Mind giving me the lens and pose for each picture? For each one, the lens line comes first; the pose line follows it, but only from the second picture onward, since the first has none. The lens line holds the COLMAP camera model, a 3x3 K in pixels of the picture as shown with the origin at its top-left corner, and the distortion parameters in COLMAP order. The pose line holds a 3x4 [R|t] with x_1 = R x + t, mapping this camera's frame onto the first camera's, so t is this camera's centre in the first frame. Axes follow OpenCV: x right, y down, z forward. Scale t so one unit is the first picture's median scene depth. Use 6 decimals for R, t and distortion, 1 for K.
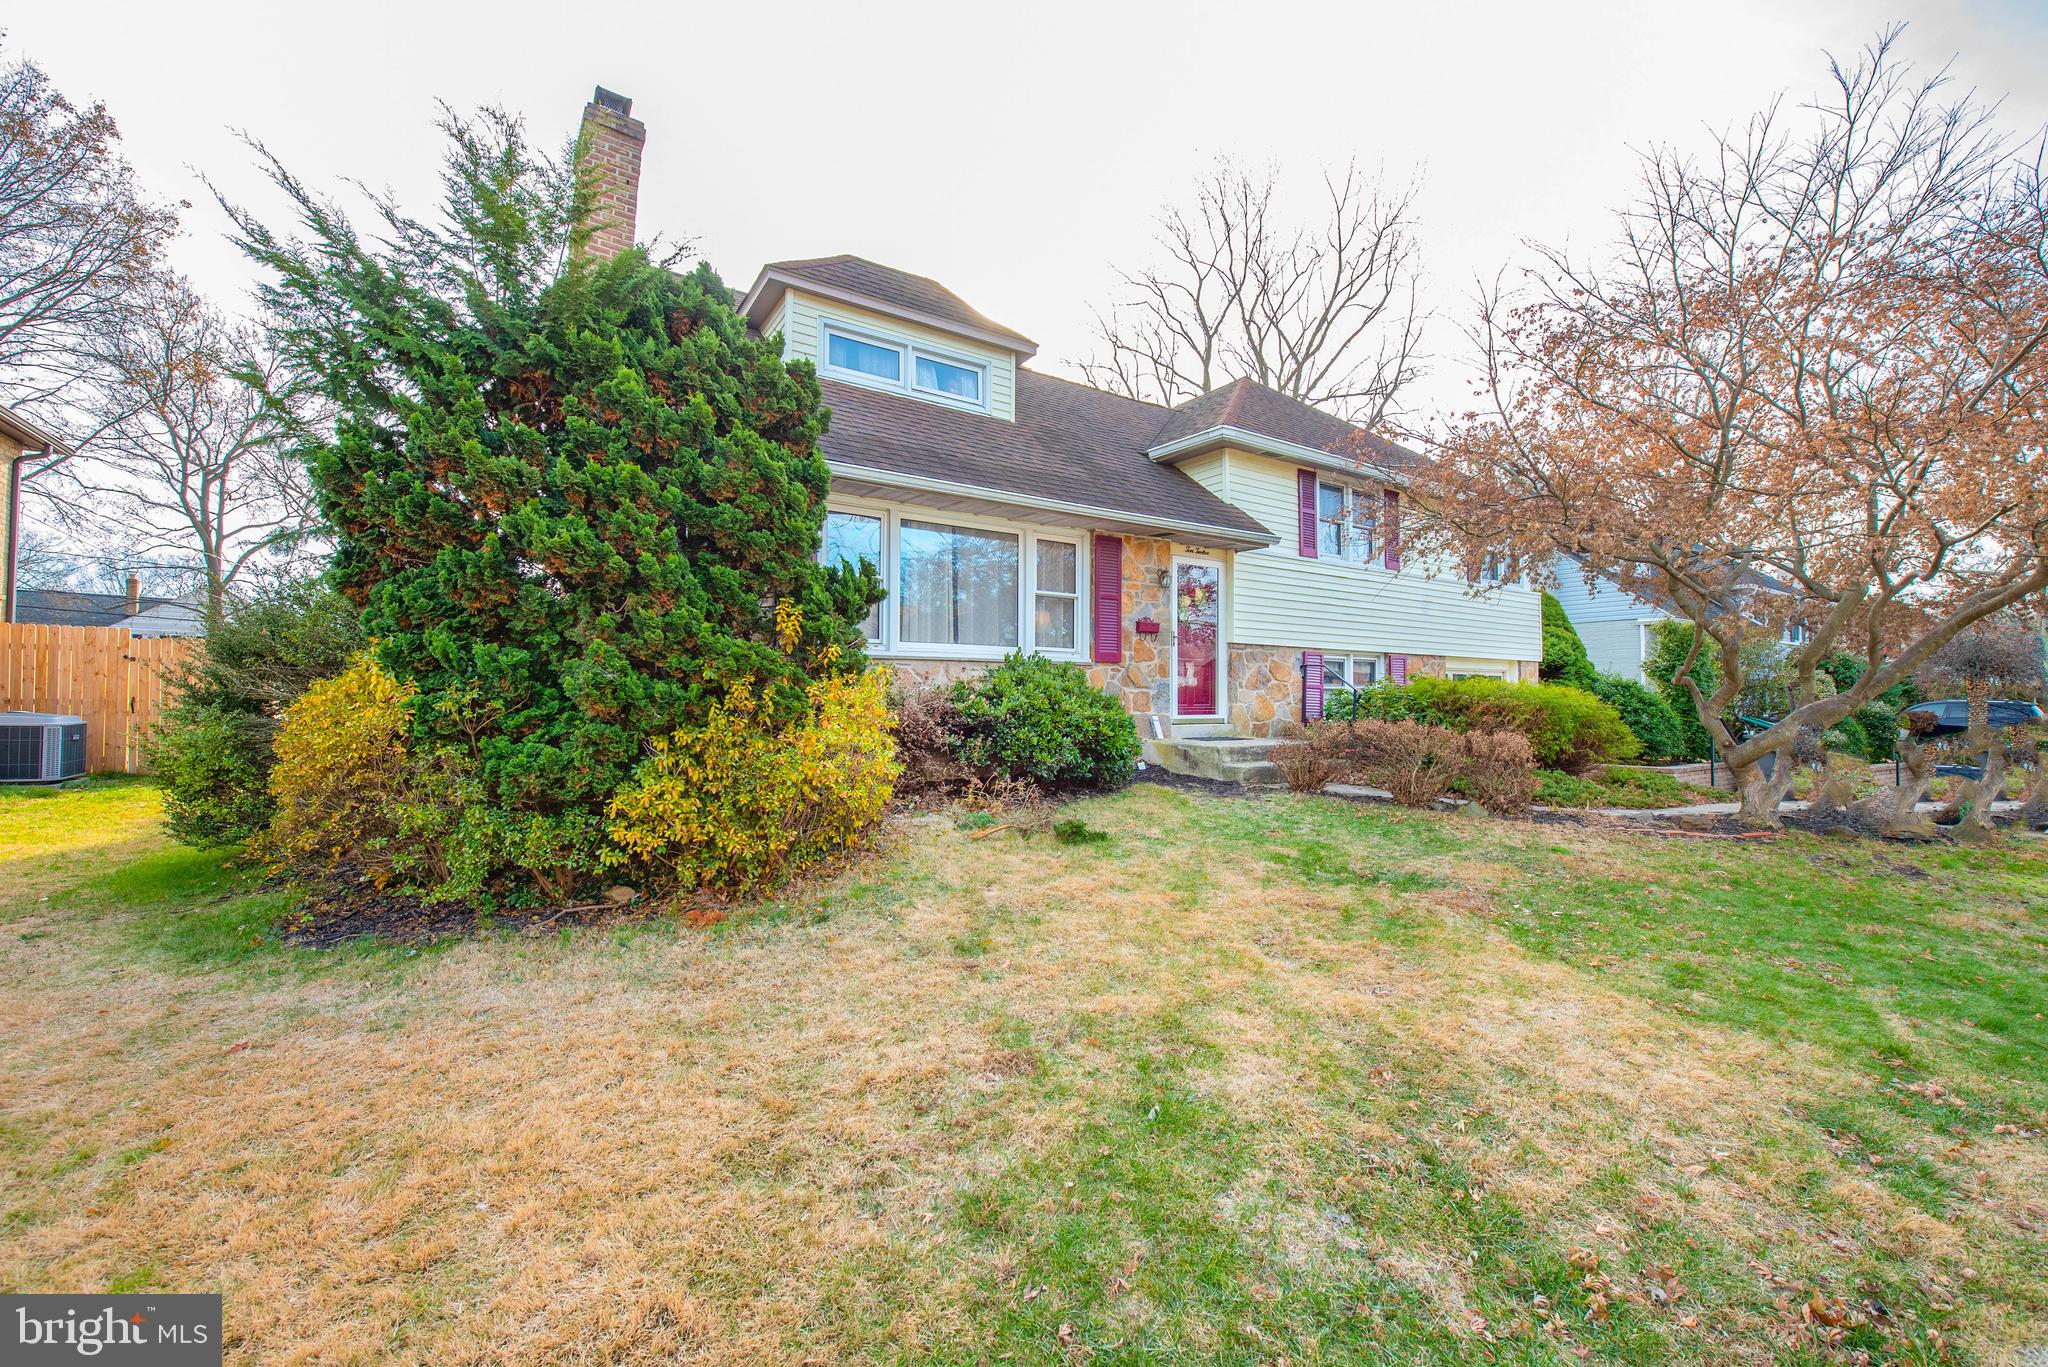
lens RADIAL K [[823.0, 0, 1023.5], [0, 823.0, 650.4], [0, 0, 1]] dist [-0.012935, -0.003652]
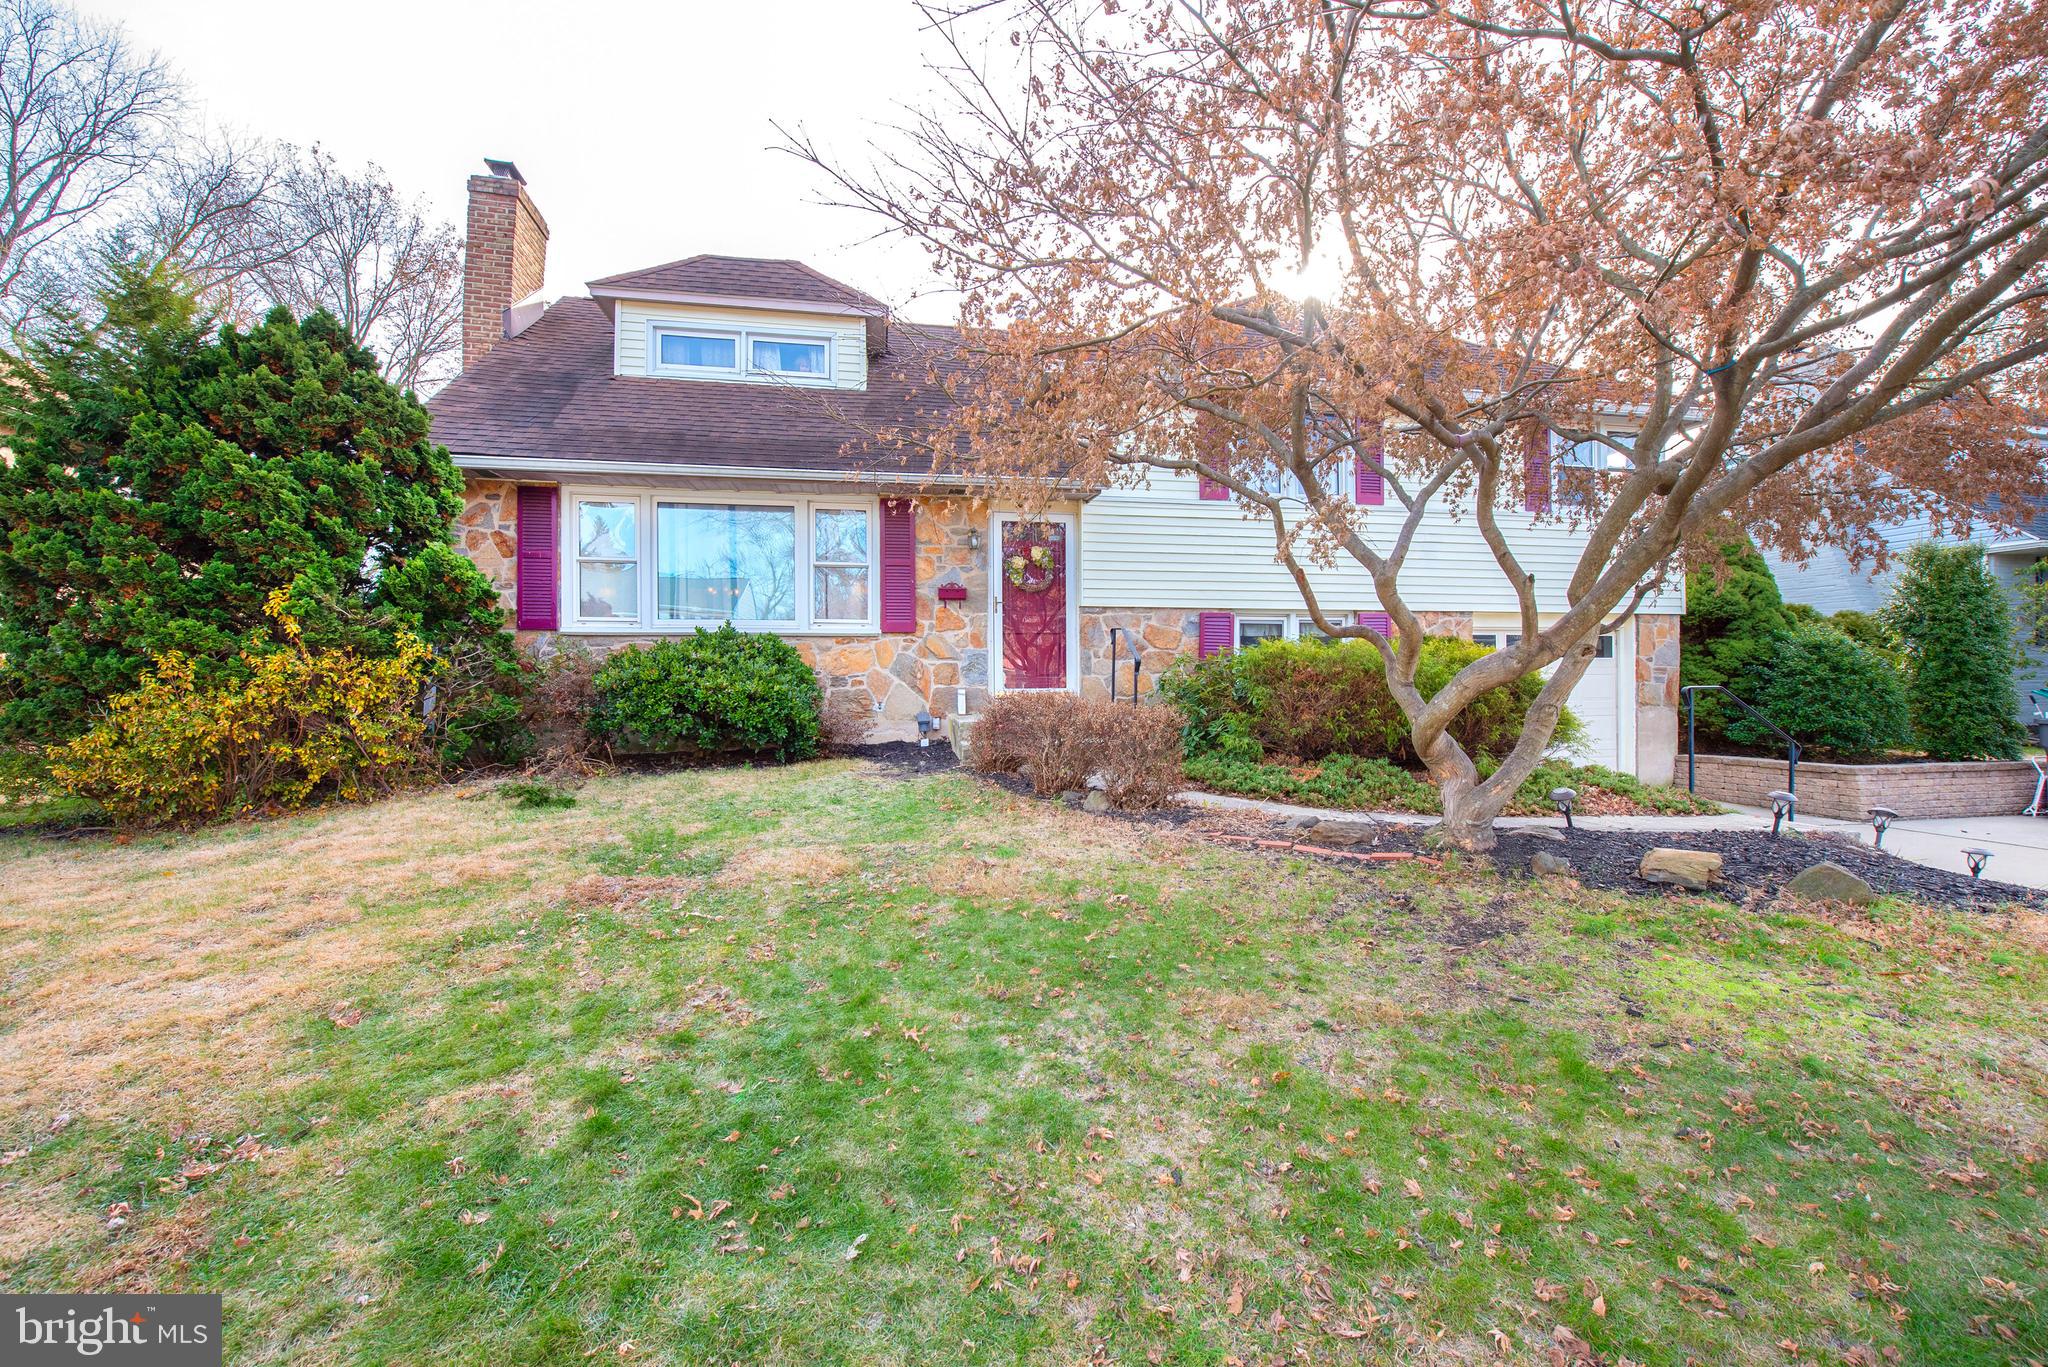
lens RADIAL K [[823.0, 0, 1023.5], [0, 823.0, 650.4], [0, 0, 1]] dist [-0.012935, -0.003652]
pose [[0.918827, -0.021765, -0.394060, 0.582133], [0.031245, 0.999356, 0.017655, 0.021792], [0.393421, -0.028534, 0.918915, 0.179974]]
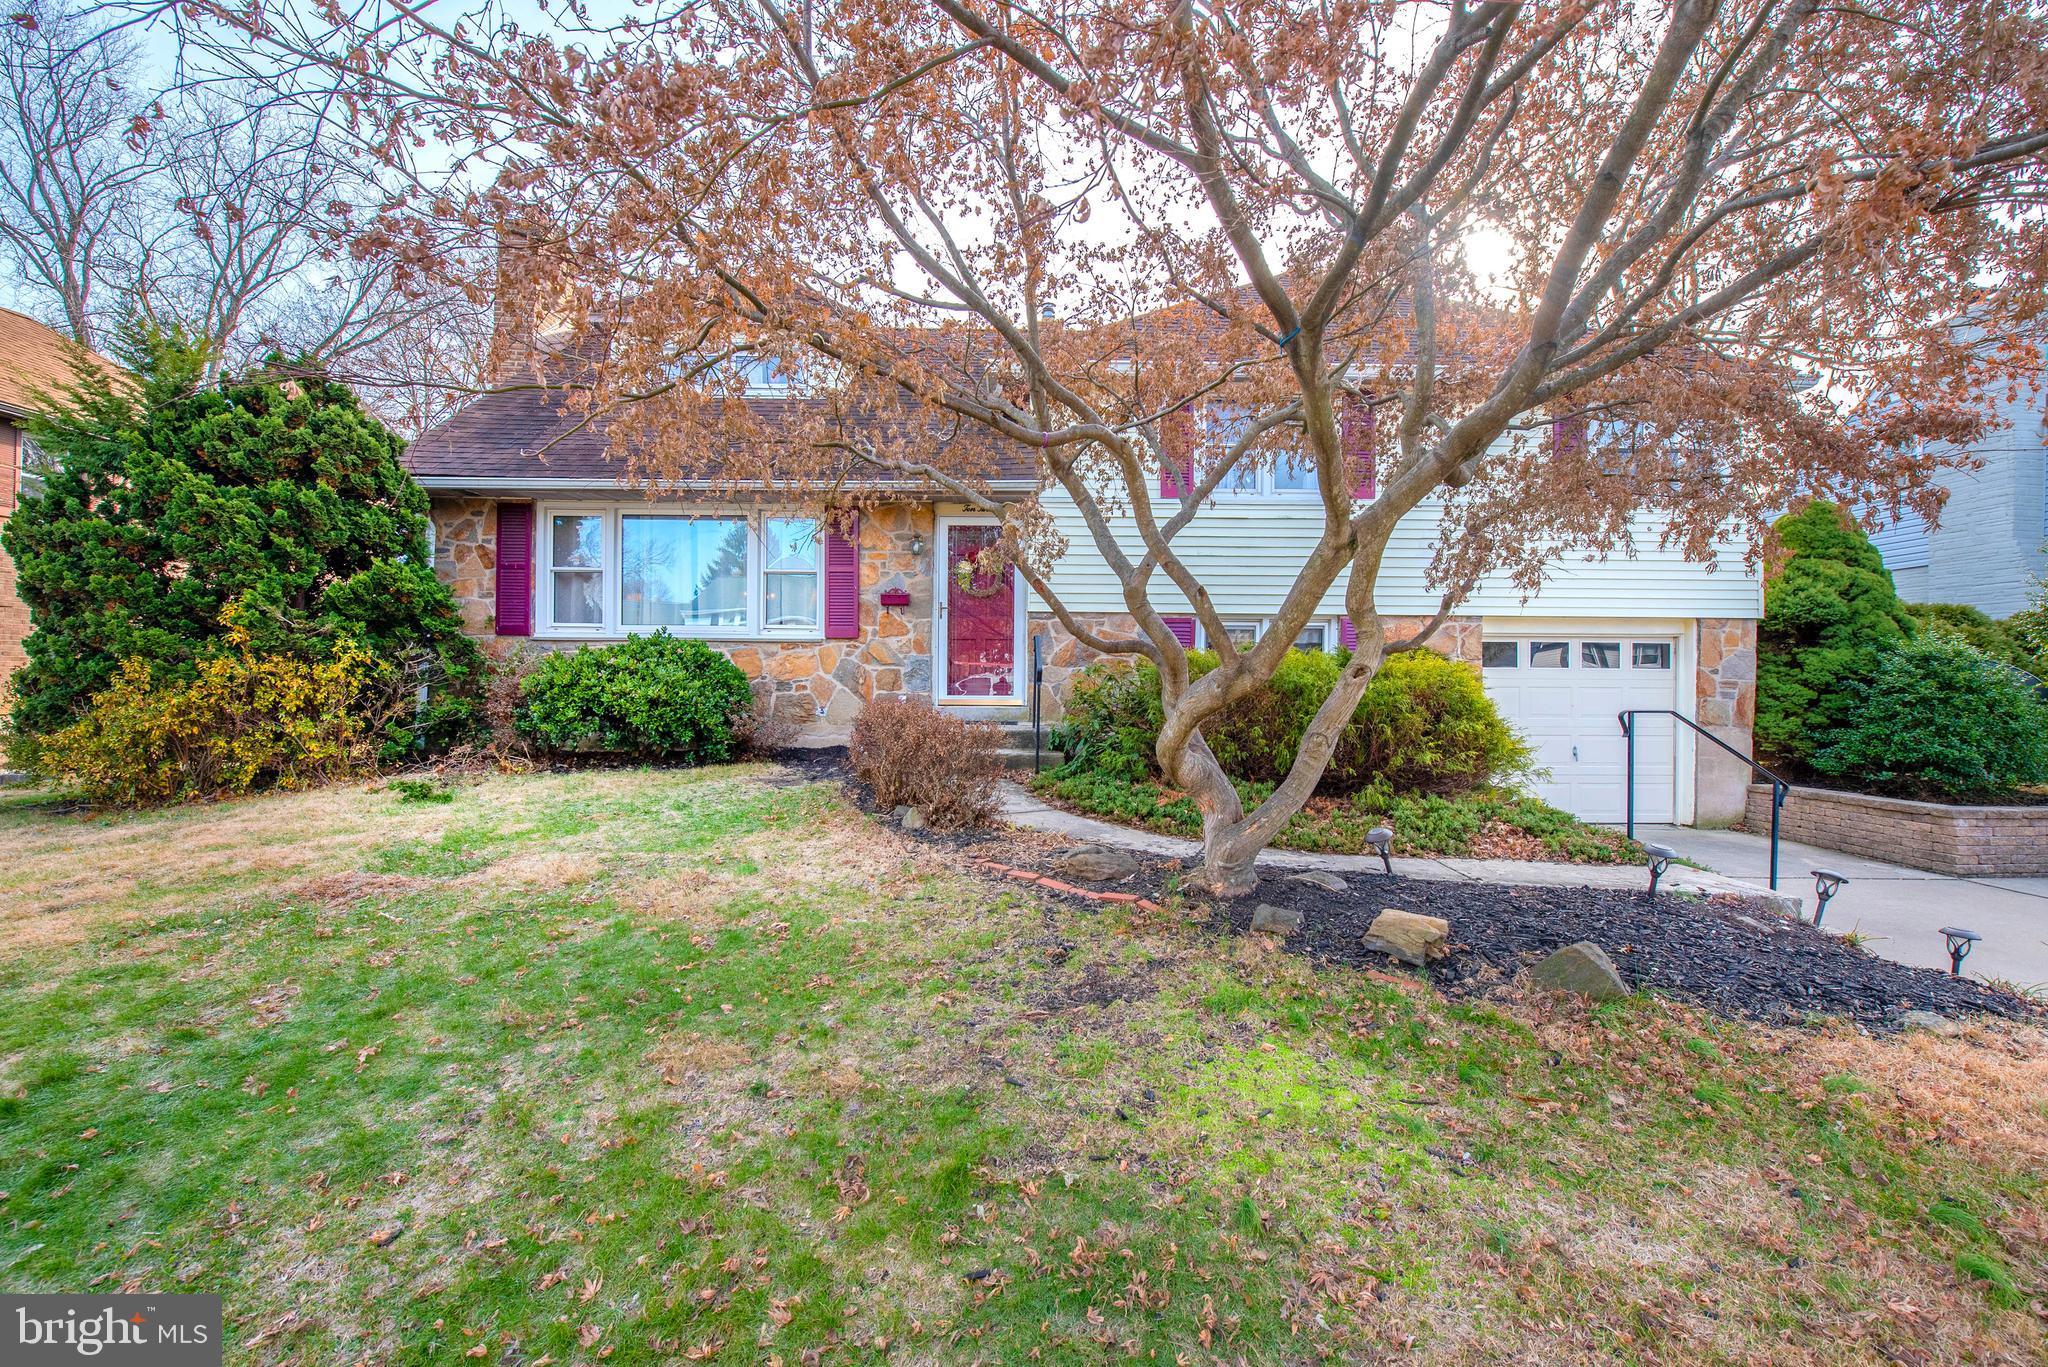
lens RADIAL K [[823.0, 0, 1023.5], [0, 823.0, 650.4], [0, 0, 1]] dist [-0.012935, -0.003652]
pose [[0.836396, -0.015351, -0.547911, 0.768735], [0.028097, 0.999494, 0.014888, 0.019409], [0.547406, -0.027848, 0.836404, 0.304596]]
